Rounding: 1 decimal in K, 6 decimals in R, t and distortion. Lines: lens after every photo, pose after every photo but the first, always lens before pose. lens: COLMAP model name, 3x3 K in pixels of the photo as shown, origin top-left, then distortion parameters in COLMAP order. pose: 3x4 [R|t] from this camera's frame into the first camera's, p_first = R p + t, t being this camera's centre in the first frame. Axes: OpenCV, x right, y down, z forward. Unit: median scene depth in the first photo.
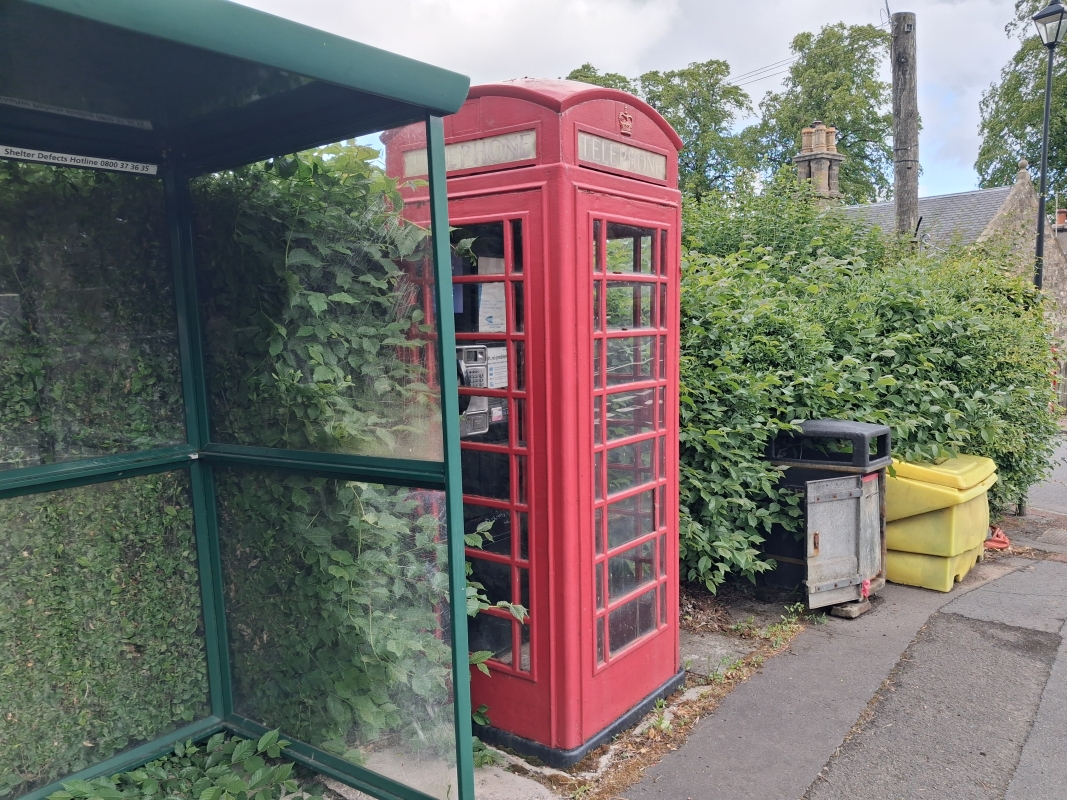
lens RADIAL K [[849.7, 0, 549.4], [0, 849.7, 407.5], [0, 0, 1]] dist [0.041820, -0.007727]
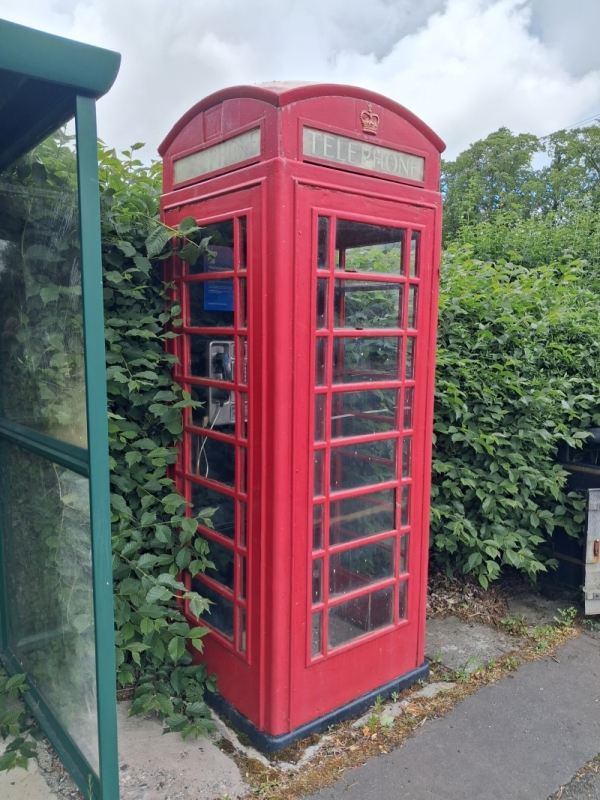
lens RADIAL K [[639.7, 0, 300.0], [0, 639.7, 400.0], [0, 0, 1]] dist [-0.031201, 0.095494]
pose [[0.966207, 0.056948, -0.251399, 0.198488], [-0.054519, 0.998374, 0.016624, -0.015302], [0.251937, -0.002357, 0.967741, 0.236752]]
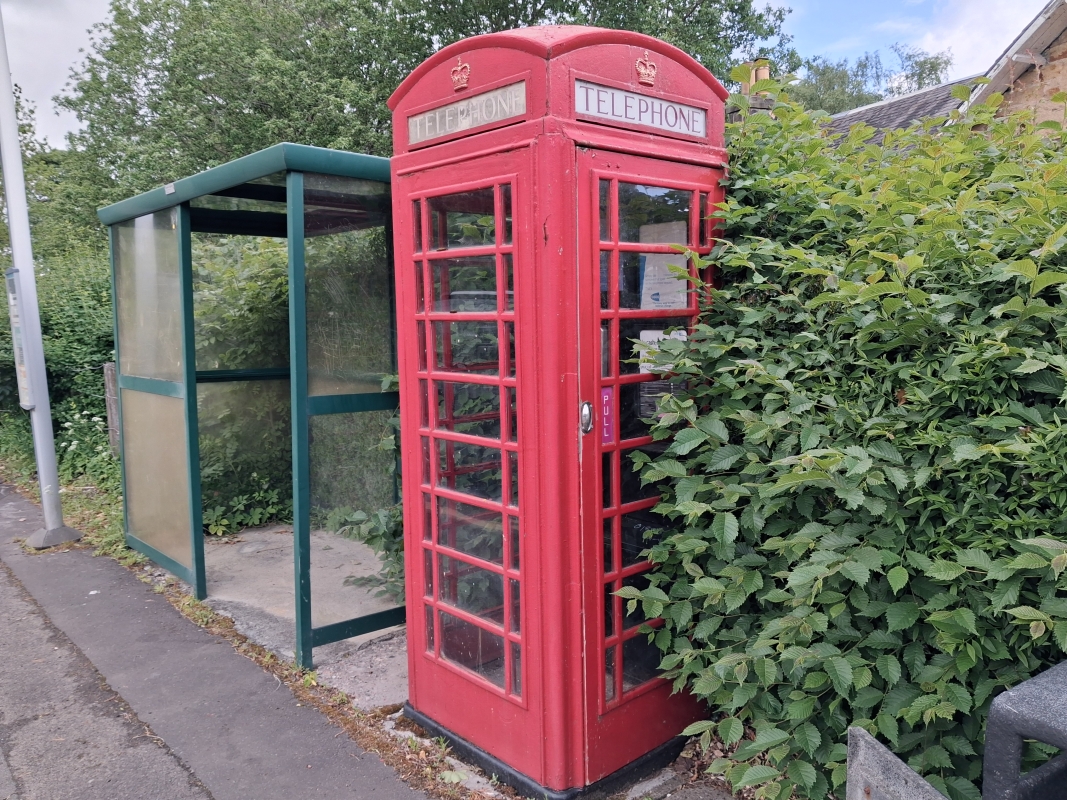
lens RADIAL K [[849.7, 0, 549.4], [0, 849.7, 407.5], [0, 0, 1]] dist [0.041820, -0.007727]
pose [[-0.204175, 0.125200, -0.970895, 0.877198], [-0.090905, 0.985078, 0.146145, -0.123666], [0.974704, 0.118099, -0.189747, 1.183441]]
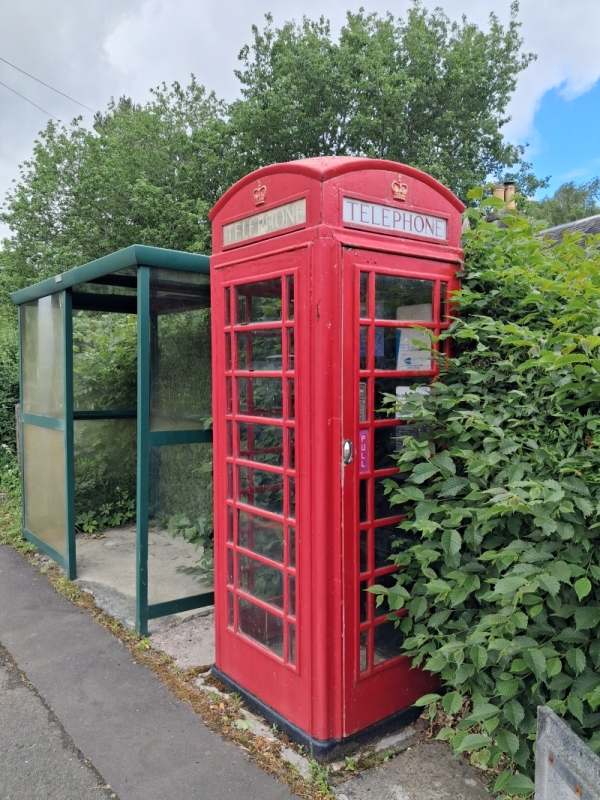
lens RADIAL K [[633.8, 0, 303.5], [0, 633.8, 426.3], [0, 0, 1]] dist [0.041341, 0.005166]
pose [[-0.276259, 0.096745, -0.956201, 0.854297], [-0.101052, 0.986482, 0.129004, -0.127509], [0.955756, 0.132264, -0.262748, 1.213615]]
